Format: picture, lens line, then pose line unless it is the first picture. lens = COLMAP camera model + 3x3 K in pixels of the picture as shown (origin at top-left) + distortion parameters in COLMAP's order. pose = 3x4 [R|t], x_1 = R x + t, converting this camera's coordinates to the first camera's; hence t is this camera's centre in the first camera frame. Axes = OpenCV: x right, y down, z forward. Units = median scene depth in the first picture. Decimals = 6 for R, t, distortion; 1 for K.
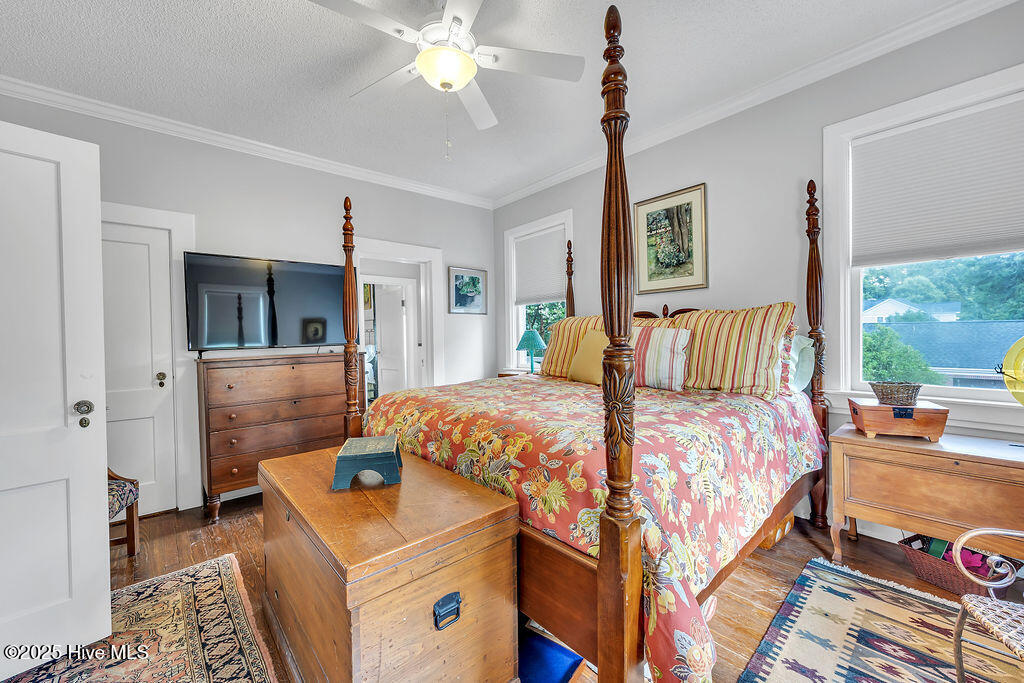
lens RADIAL K [[400.7, 0, 509.9], [0, 400.7, 337.1], [0, 0, 1]] dist [0.000686, 0.000191]
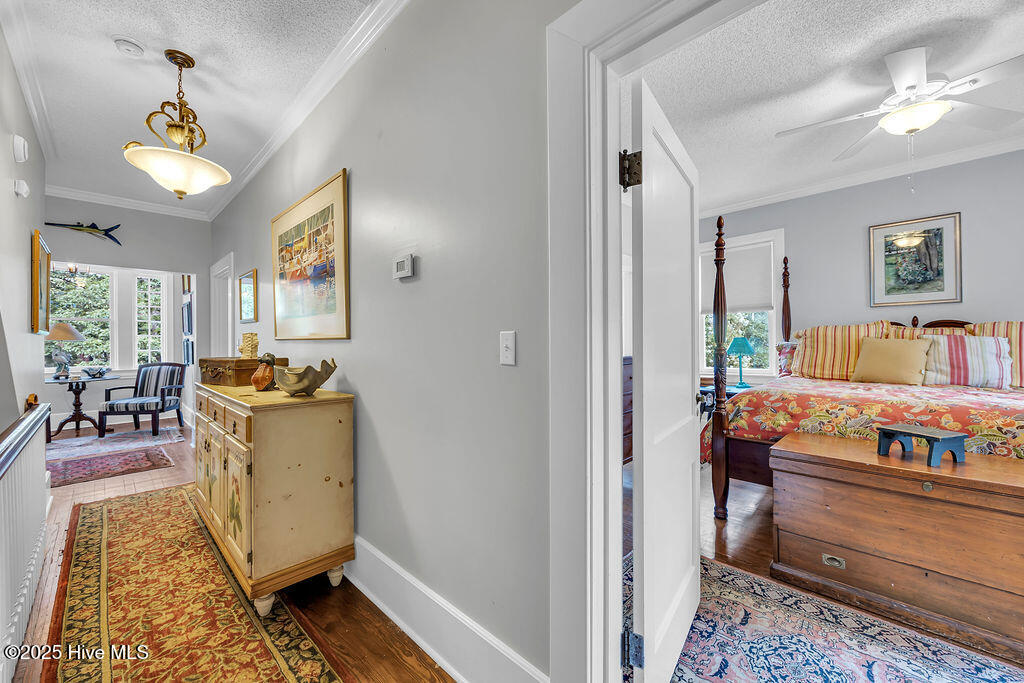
lens RADIAL K [[400.7, 0, 504.3], [0, 400.7, 339.6], [0, 0, 1]] dist [0.000686, 0.000191]
pose [[0.997004, 0.010384, 0.076644, -0.870474], [-0.009350, 0.999861, -0.013835, 0.013209], [-0.076777, 0.013077, 0.996963, -0.051298]]
